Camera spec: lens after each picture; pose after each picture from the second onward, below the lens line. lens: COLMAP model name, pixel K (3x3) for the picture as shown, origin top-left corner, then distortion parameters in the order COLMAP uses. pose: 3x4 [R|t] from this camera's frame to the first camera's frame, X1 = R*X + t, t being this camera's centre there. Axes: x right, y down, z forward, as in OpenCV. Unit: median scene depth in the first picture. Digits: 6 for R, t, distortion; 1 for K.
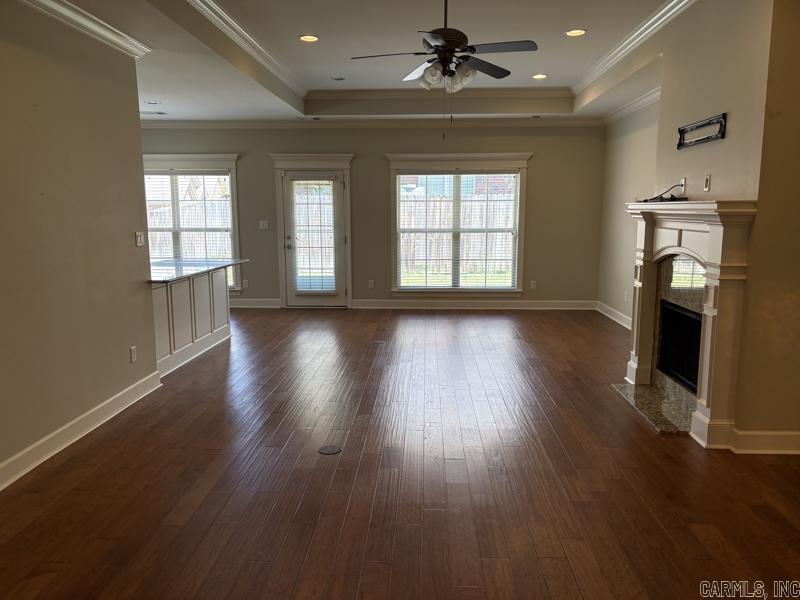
lens RADIAL K [[605.1, 0, 397.8], [0, 605.1, 302.8], [0, 0, 1]] dist [0.056303, -0.085675]
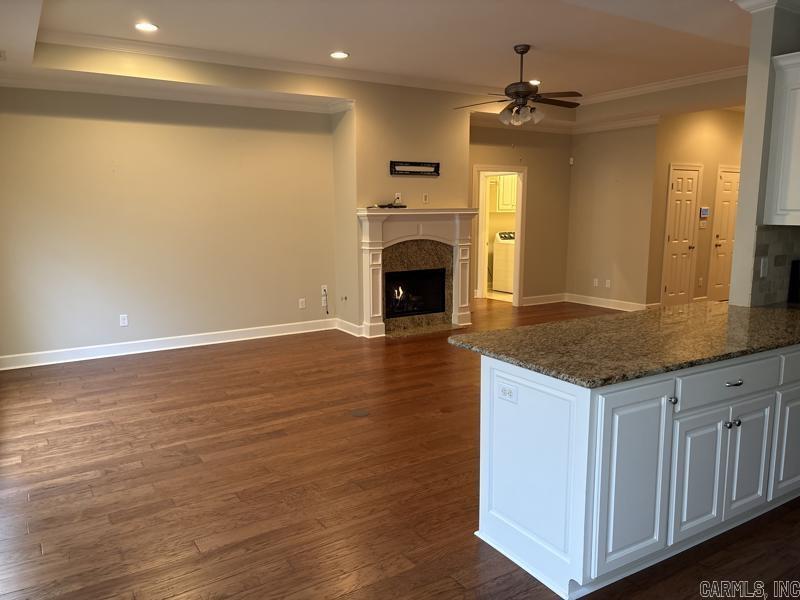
lens RADIAL K [[602.9, 0, 400.0], [0, 602.9, 313.1], [0, 0, 1]] dist [0.055061, 0.004266]
pose [[-0.576179, -0.136500, 0.805844, -0.437124], [0.129063, 0.958390, 0.254620, -0.154978], [-0.807069, 0.250712, -0.534587, 0.974098]]
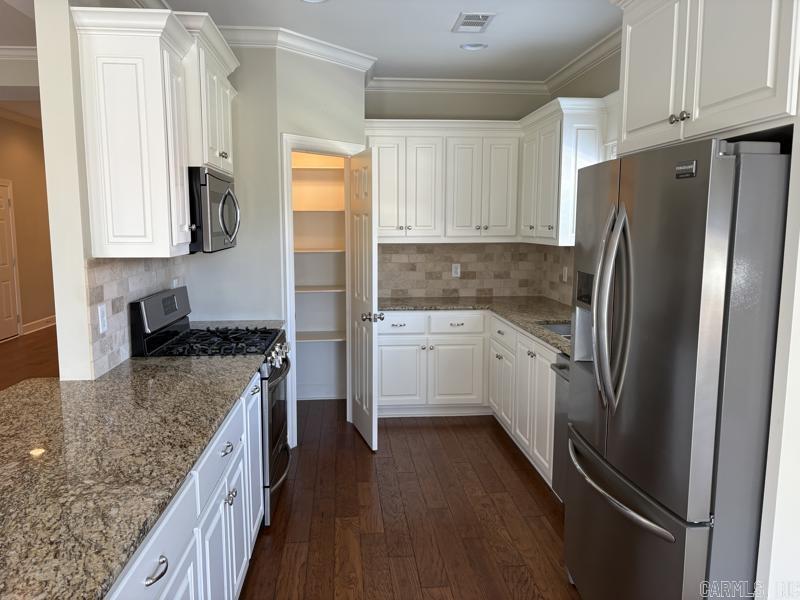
lens RADIAL K [[605.1, 0, 397.8], [0, 605.1, 302.8], [0, 0, 1]] dist [0.056303, -0.085675]
pose [[-0.989858, 0.022058, -0.140339, -0.336502], [-0.017909, 0.960616, 0.277302, -0.135712], [0.140929, 0.277003, -0.950478, 0.834439]]
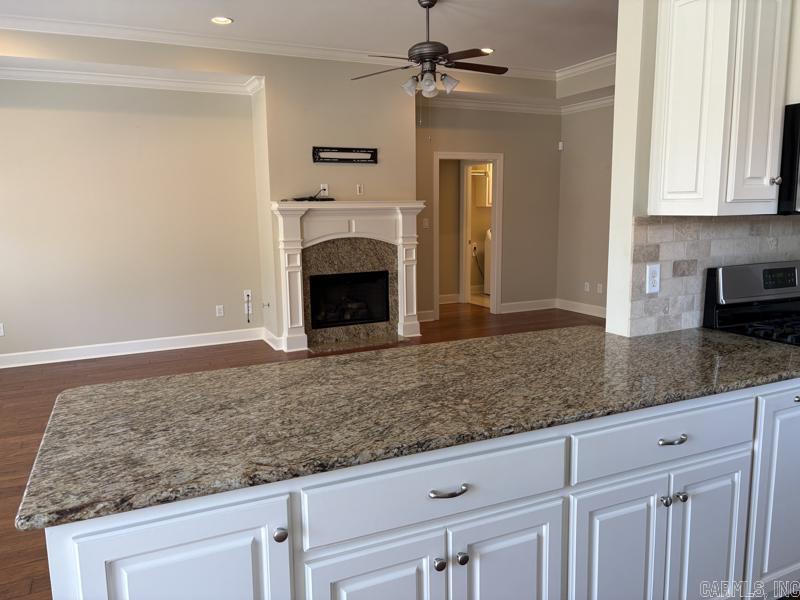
lens RADIAL K [[605.1, 0, 397.8], [0, 605.1, 302.8], [0, 0, 1]] dist [0.056303, -0.085675]
pose [[-0.478355, -0.129440, 0.868574, -0.427465], [0.148495, 0.962911, 0.225281, -0.116242], [-0.865520, 0.236743, -0.441392, 0.771628]]
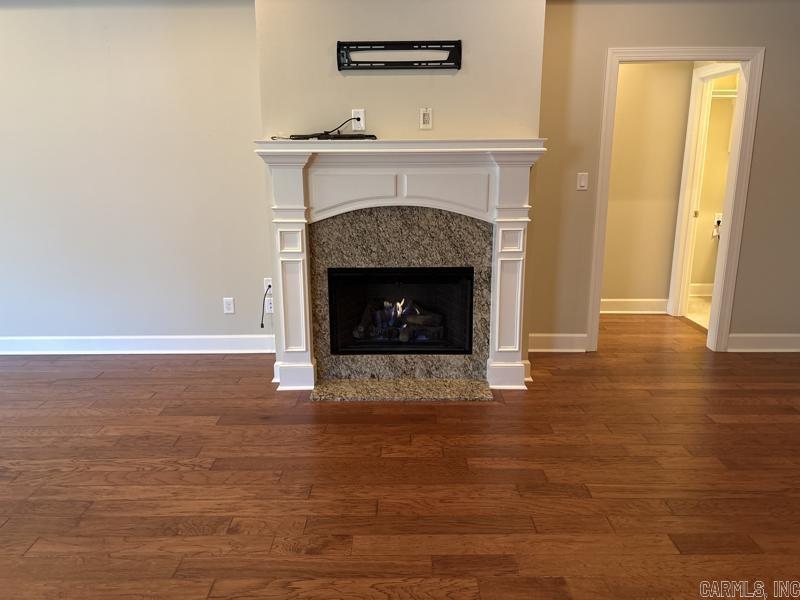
lens RADIAL K [[605.1, 0, 397.8], [0, 605.1, 302.8], [0, 0, 1]] dist [0.056303, -0.085675]
pose [[-0.039533, -0.232994, 0.971674, -0.180439], [0.157246, 0.958867, 0.236320, -0.071836], [-0.986768, 0.162134, -0.001269, 0.499692]]
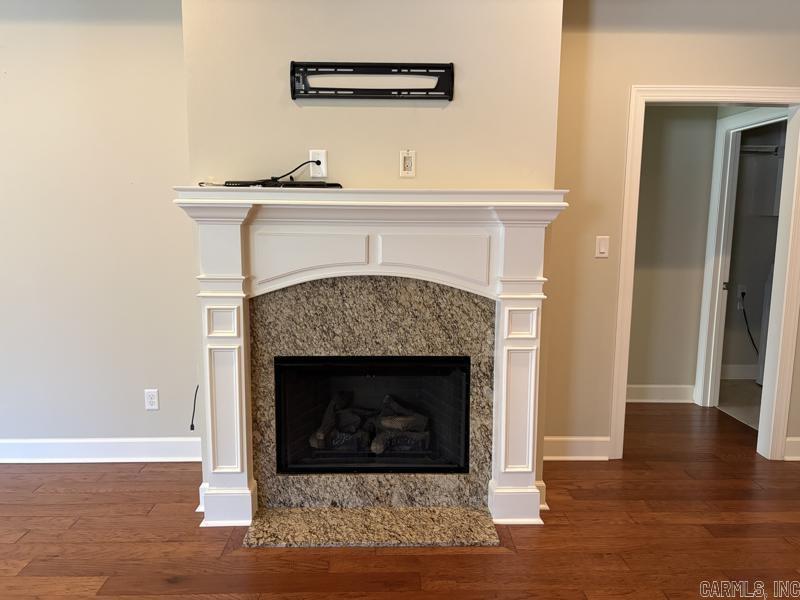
lens RADIAL K [[605.1, 0, 397.8], [0, 605.1, 302.8], [0, 0, 1]] dist [0.056303, -0.085675]
pose [[-0.070197, -0.135457, 0.988293, -0.074359], [0.144964, 0.978835, 0.144458, -0.066626], [-0.986944, 0.153408, -0.049075, 0.491651]]
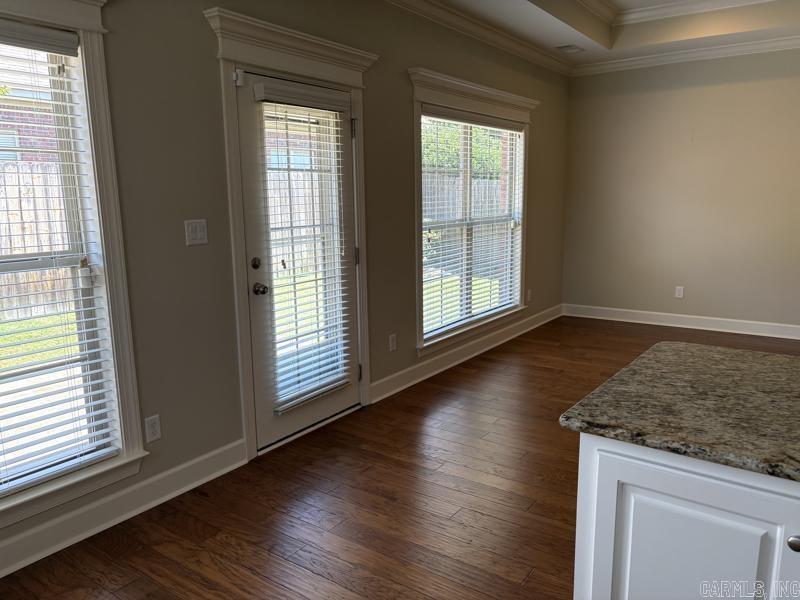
lens RADIAL K [[607.0, 0, 396.2], [0, 607.0, 299.3], [0, 0, 1]] dist [0.053177, -0.056670]
pose [[0.544336, -0.150186, 0.825313, -0.438266], [0.139719, 0.986332, 0.087336, -0.107541], [-0.827150, 0.067772, 0.557880, 0.739588]]
